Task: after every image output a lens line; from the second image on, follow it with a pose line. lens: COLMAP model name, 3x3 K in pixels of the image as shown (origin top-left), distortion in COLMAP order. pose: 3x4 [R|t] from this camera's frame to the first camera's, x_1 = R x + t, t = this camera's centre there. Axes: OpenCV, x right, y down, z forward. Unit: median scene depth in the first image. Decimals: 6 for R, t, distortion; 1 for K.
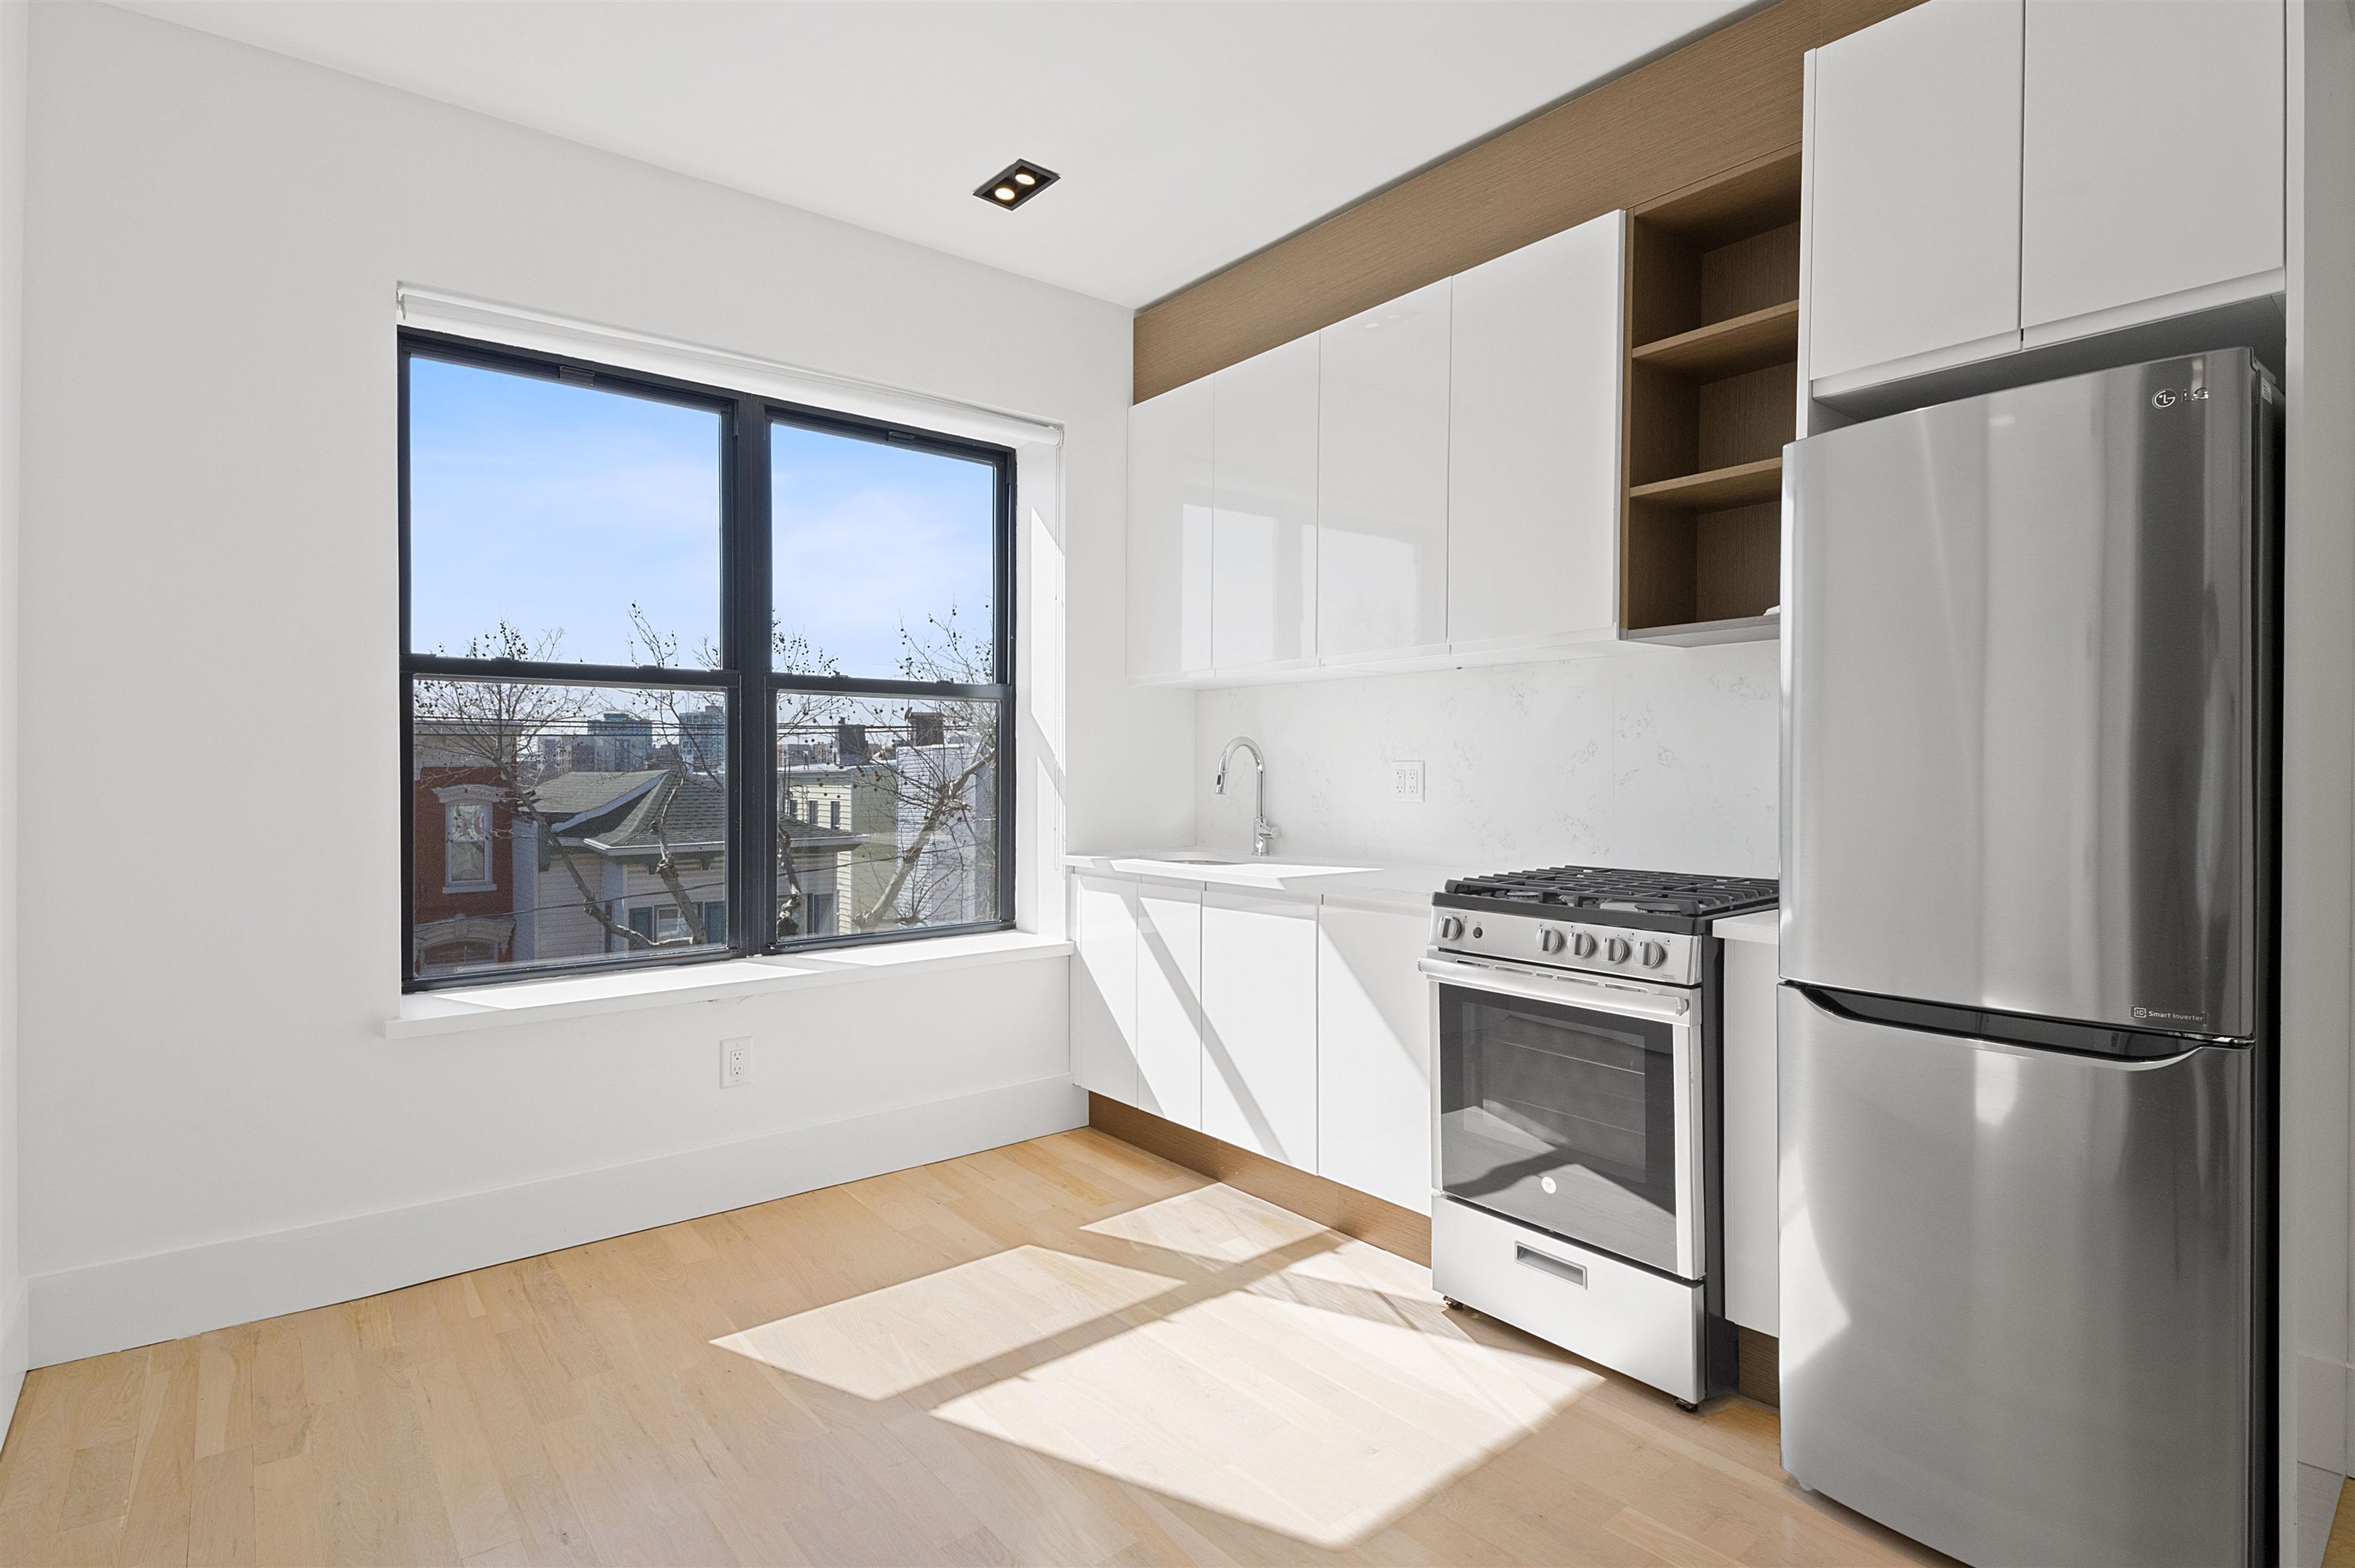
lens RADIAL K [[1157.0, 0, 1172.2], [0, 1157.0, 790.8], [0, 0, 1]] dist [0.041972, -0.042739]
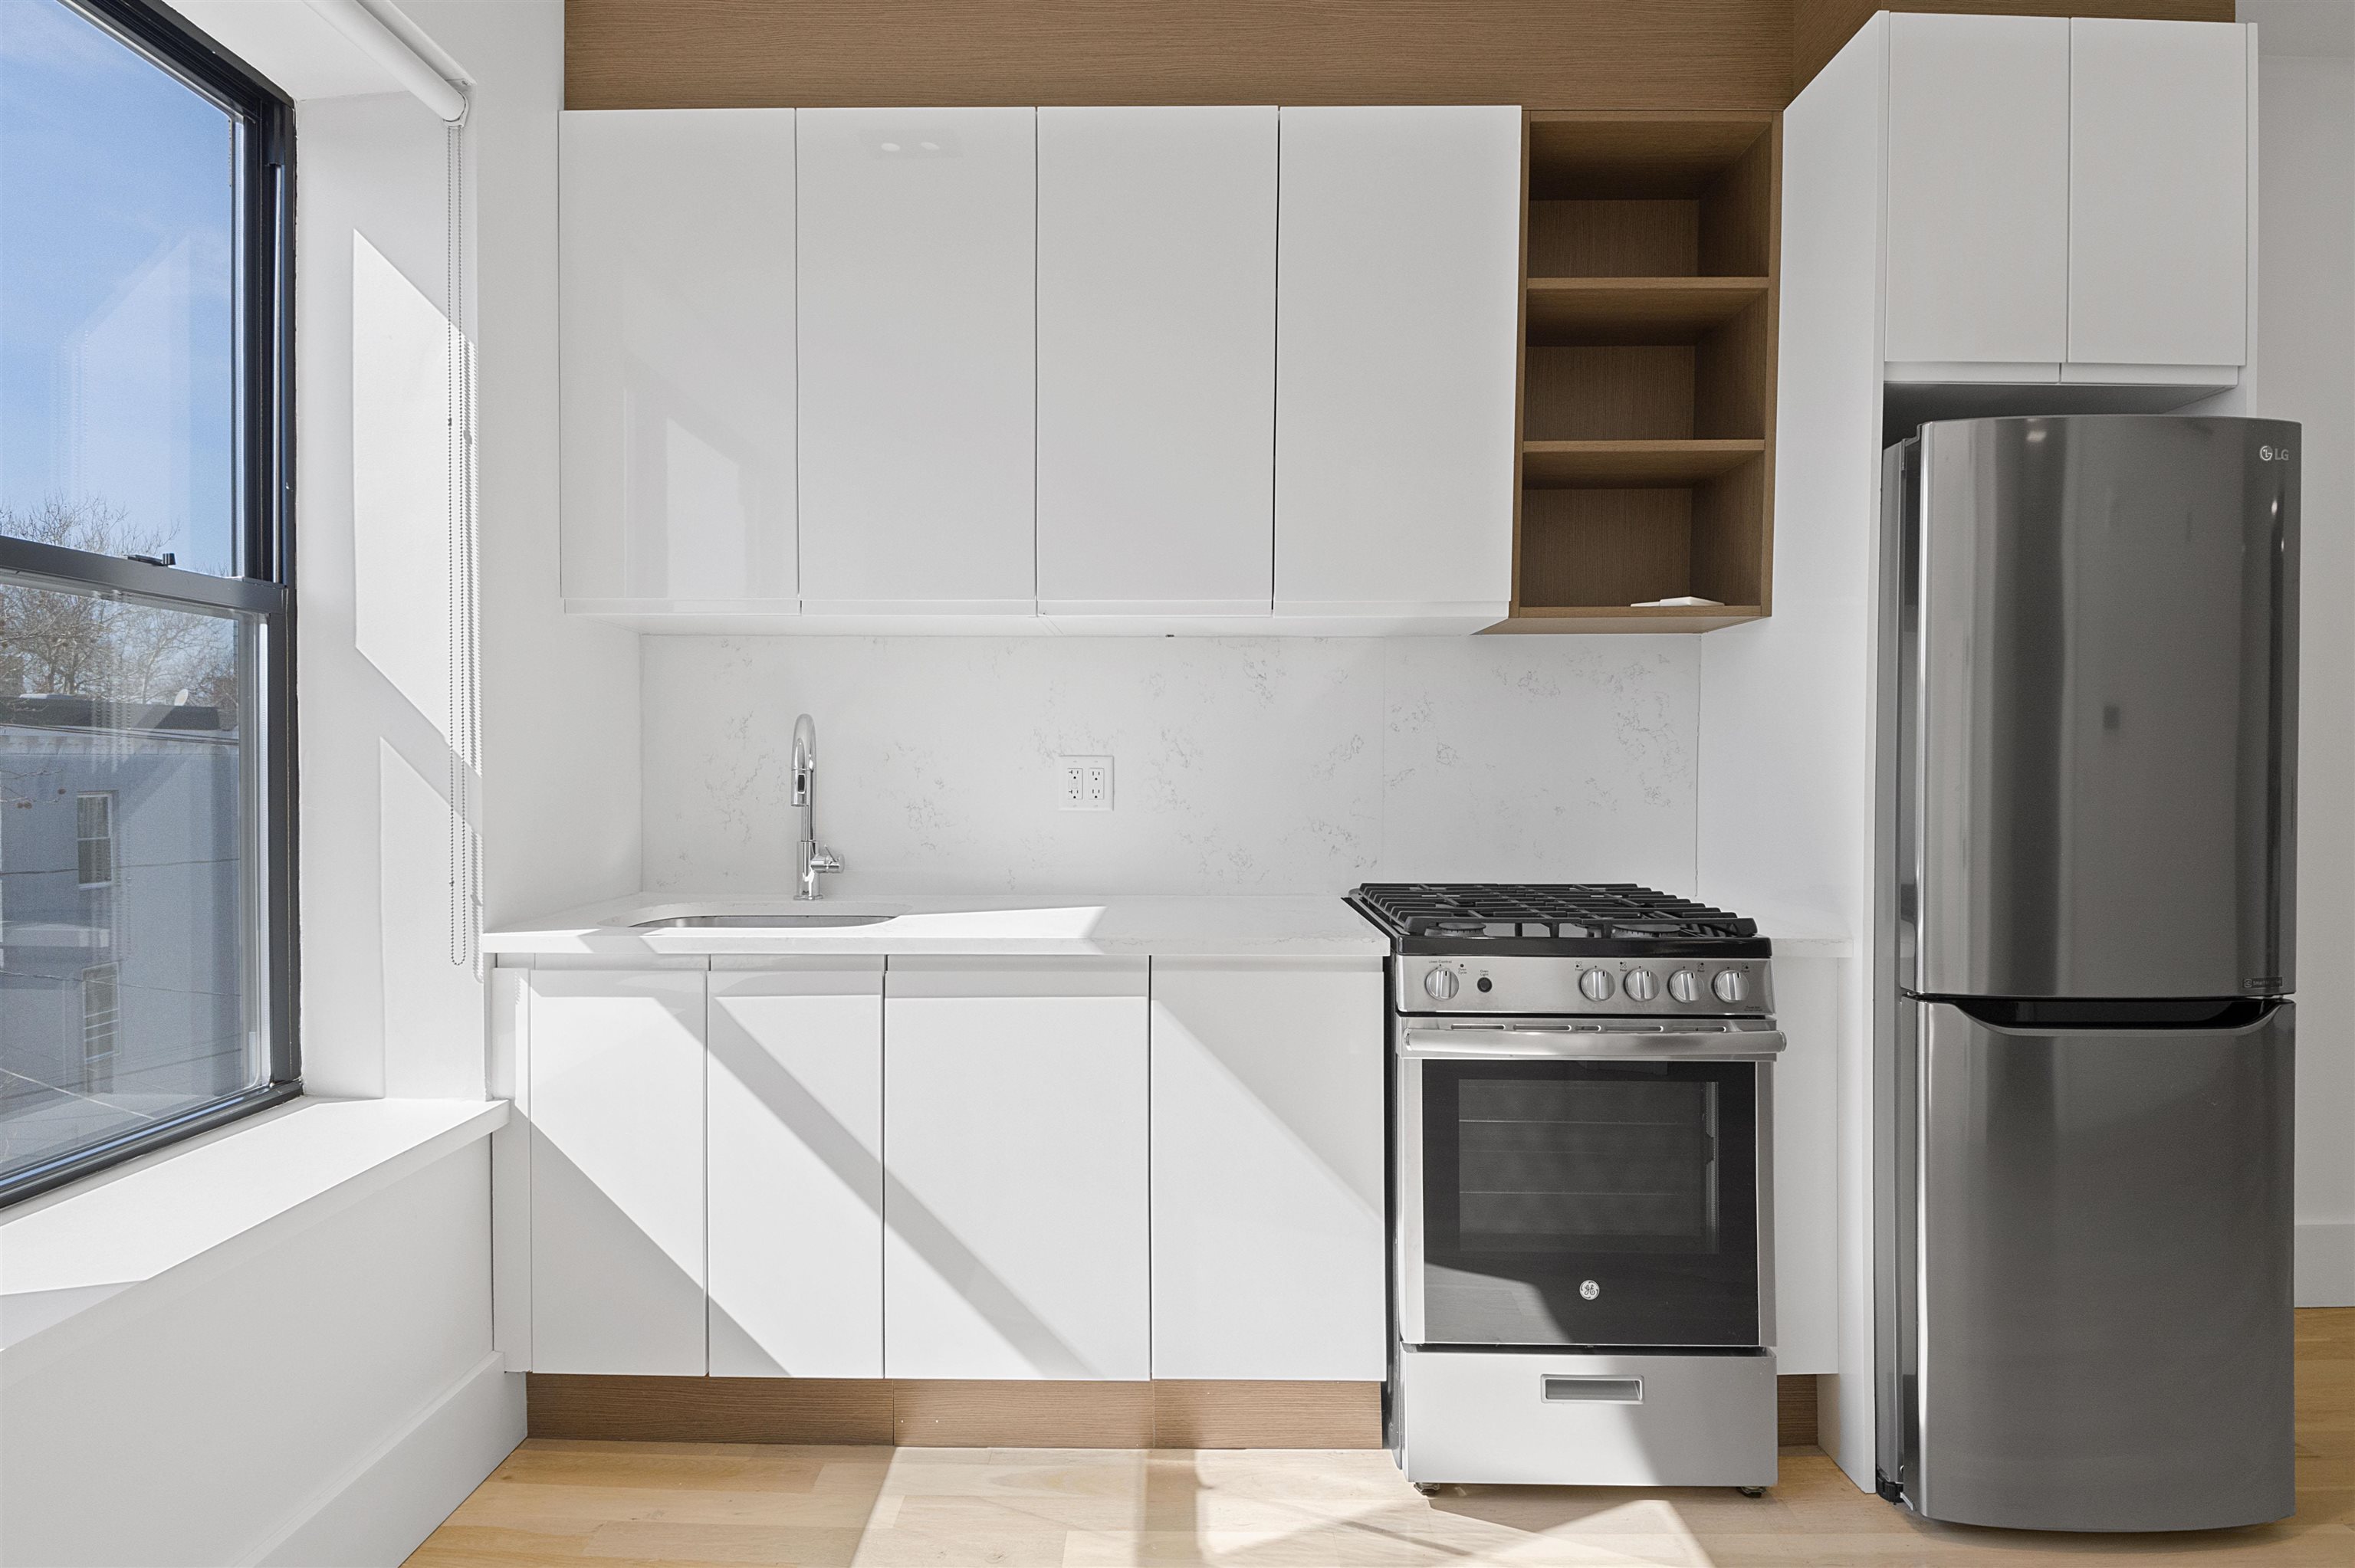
lens RADIAL K [[1157.0, 0, 1172.2], [0, 1157.0, 790.8], [0, 0, 1]] dist [0.041972, -0.042739]
pose [[0.642031, -0.011304, 0.766595, -0.322495], [0.009946, 0.999930, 0.006415, -0.007758], [-0.766614, 0.003507, 0.642099, 0.486458]]
